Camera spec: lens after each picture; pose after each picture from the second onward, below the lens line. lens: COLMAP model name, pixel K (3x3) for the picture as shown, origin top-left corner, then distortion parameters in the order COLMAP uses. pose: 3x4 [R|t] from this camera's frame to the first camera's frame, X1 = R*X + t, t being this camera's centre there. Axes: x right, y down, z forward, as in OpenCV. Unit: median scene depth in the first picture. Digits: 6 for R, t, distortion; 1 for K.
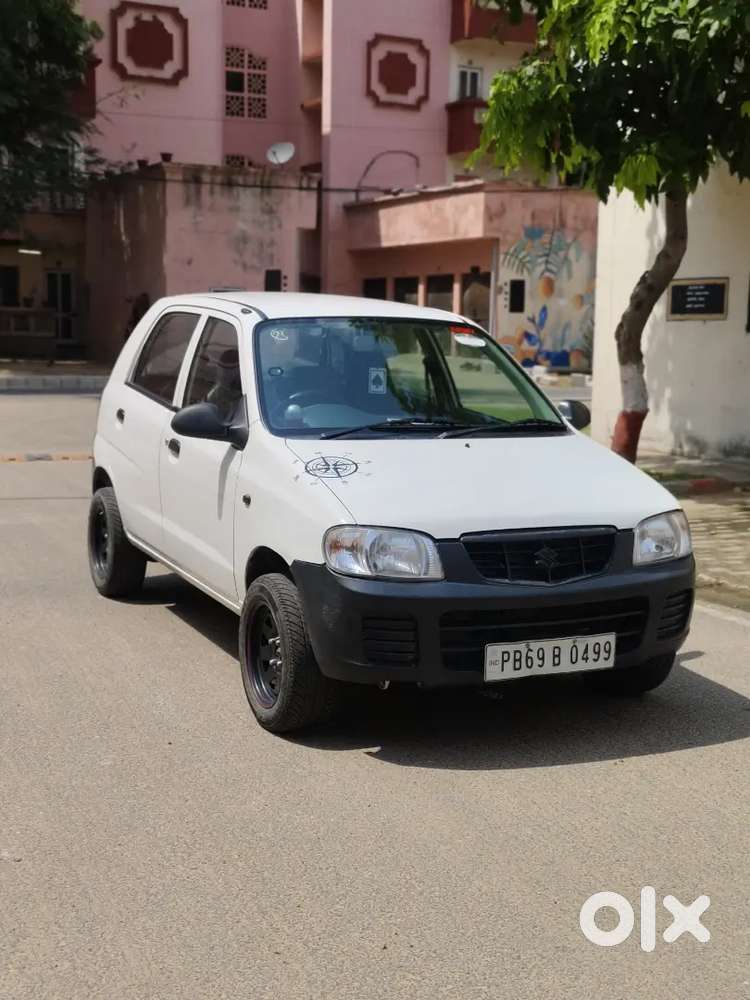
lens RADIAL K [[1393.9, 0, 432.9], [0, 1393.9, 497.5], [0, 0, 1]] dist [0.049986, -0.004236]
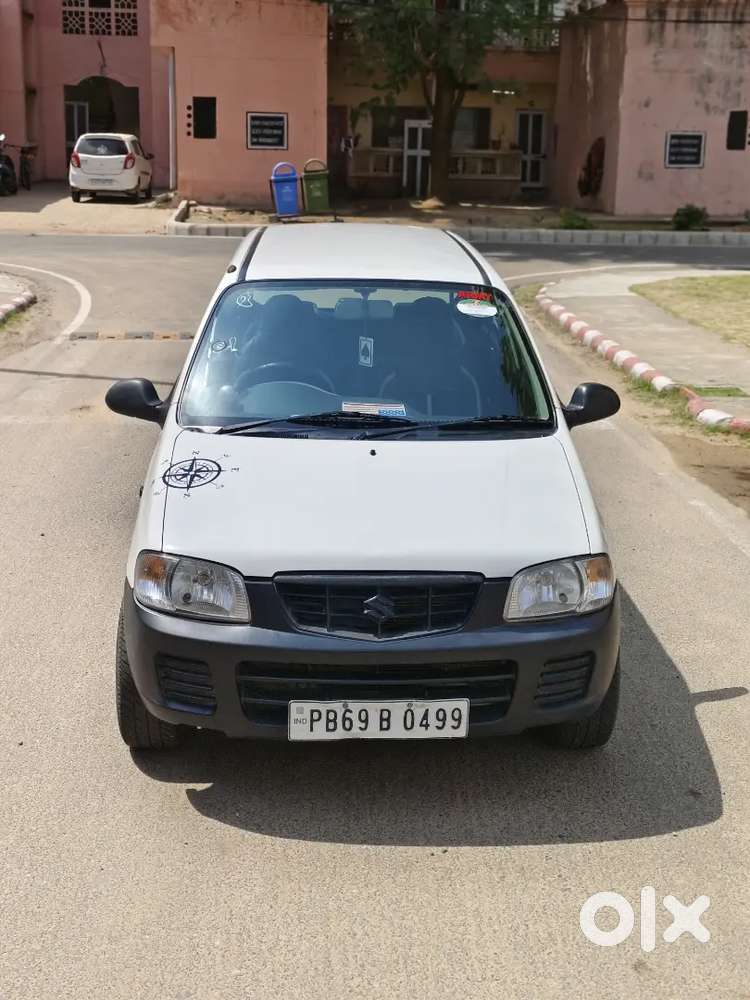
lens RADIAL K [[1412.4, 0, 420.6], [0, 1412.4, 482.6], [0, 0, 1]] dist [0.041106, -0.005255]
pose [[0.924790, 0.093565, -0.368794, 0.408538], [-0.052665, 0.991440, 0.119472, -0.134816], [0.376815, -0.091064, 0.921801, 0.207159]]
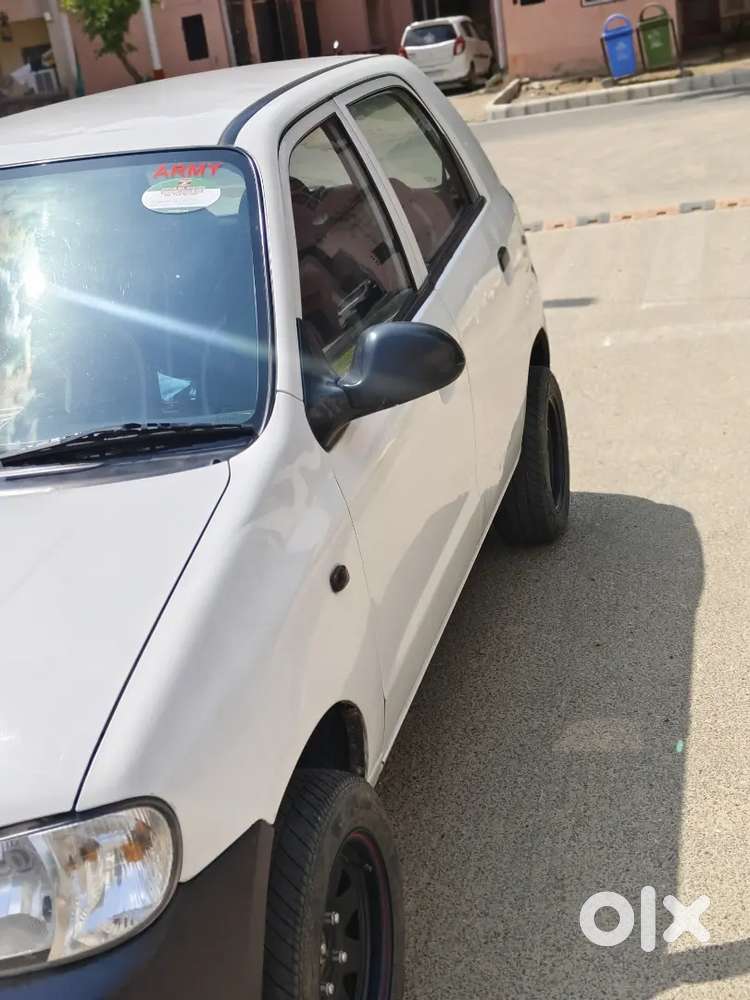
lens RADIAL K [[1415.2, 0, 375.0], [0, 1415.2, 500.0], [0, 0, 1]] dist [0.039934, 0.016570]
pose [[0.744650, 0.073765, -0.663367, 0.467733], [0.084174, 0.975561, 0.202968, -0.130542], [0.662127, -0.206978, 0.720242, 0.867663]]
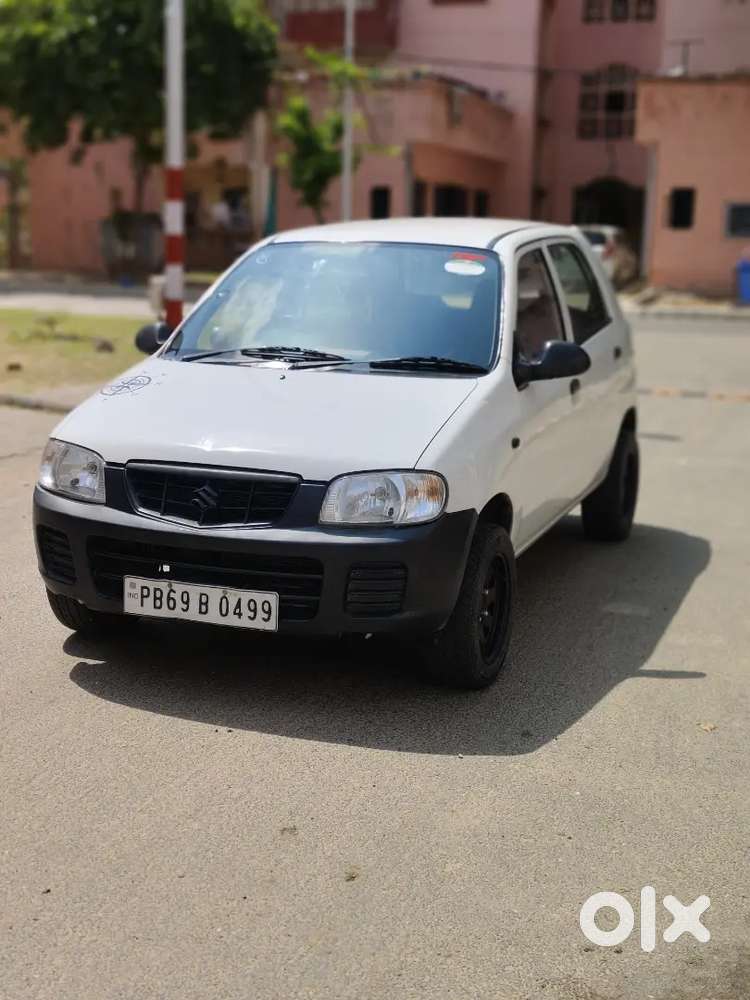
lens RADIAL K [[1428.2, 0, 375.7], [0, 1428.2, 461.6], [0, 0, 1]] dist [0.038796, 0.040824]
pose [[0.683394, 0.108709, -0.721911, 0.821826], [-0.099119, 0.993511, 0.055777, -0.043467], [0.723290, 0.033437, 0.689735, 0.413183]]
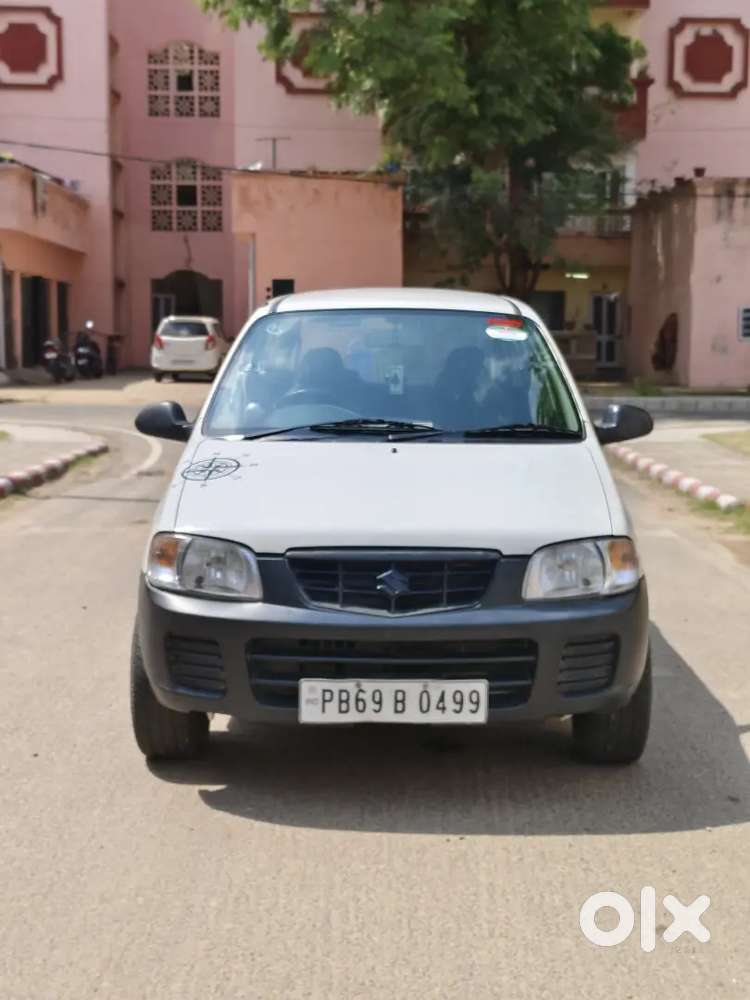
lens RADIAL K [[1422.9, 0, 420.6], [0, 1422.9, 495.9], [0, 0, 1]] dist [0.034140, 0.013280]
pose [[0.901138, 0.033080, -0.432268, 0.451590], [-0.042375, 0.999031, -0.011885, 0.000647], [0.431456, 0.029027, 0.901667, 0.229525]]
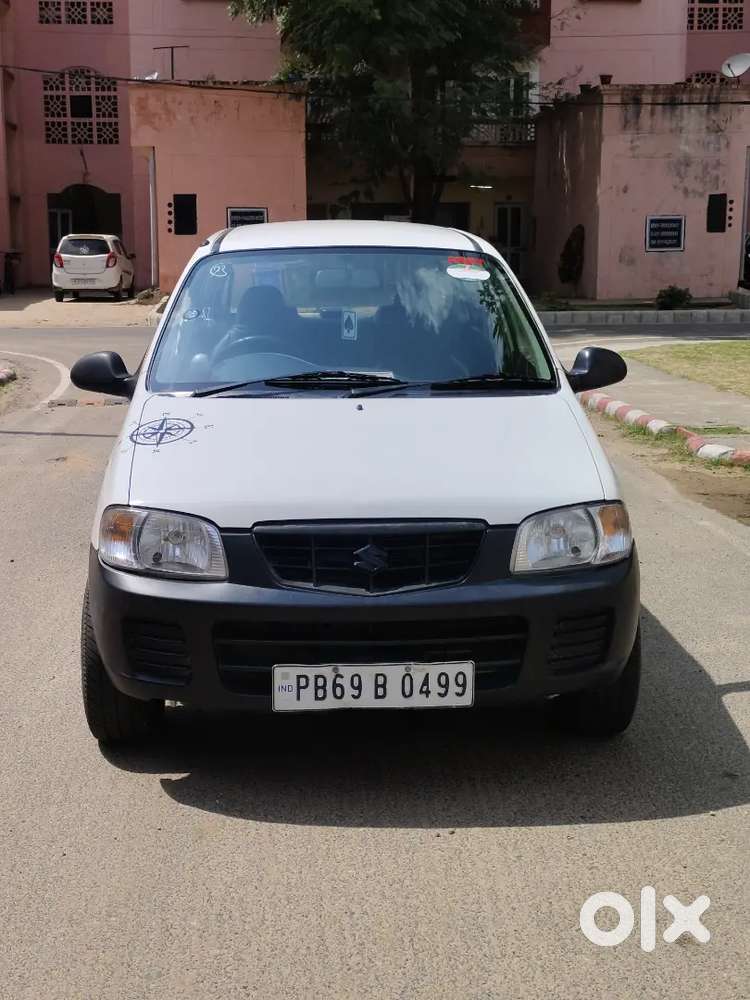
lens RADIAL K [[1408.8, 0, 375.0], [0, 1408.8, 500.0], [0, 0, 1]] dist [0.050827, -0.060589]
pose [[0.917902, 0.045186, -0.394227, 0.378551], [-0.026319, 0.998240, 0.053137, -0.029450], [0.395934, -0.038398, 0.917476, 0.280884]]
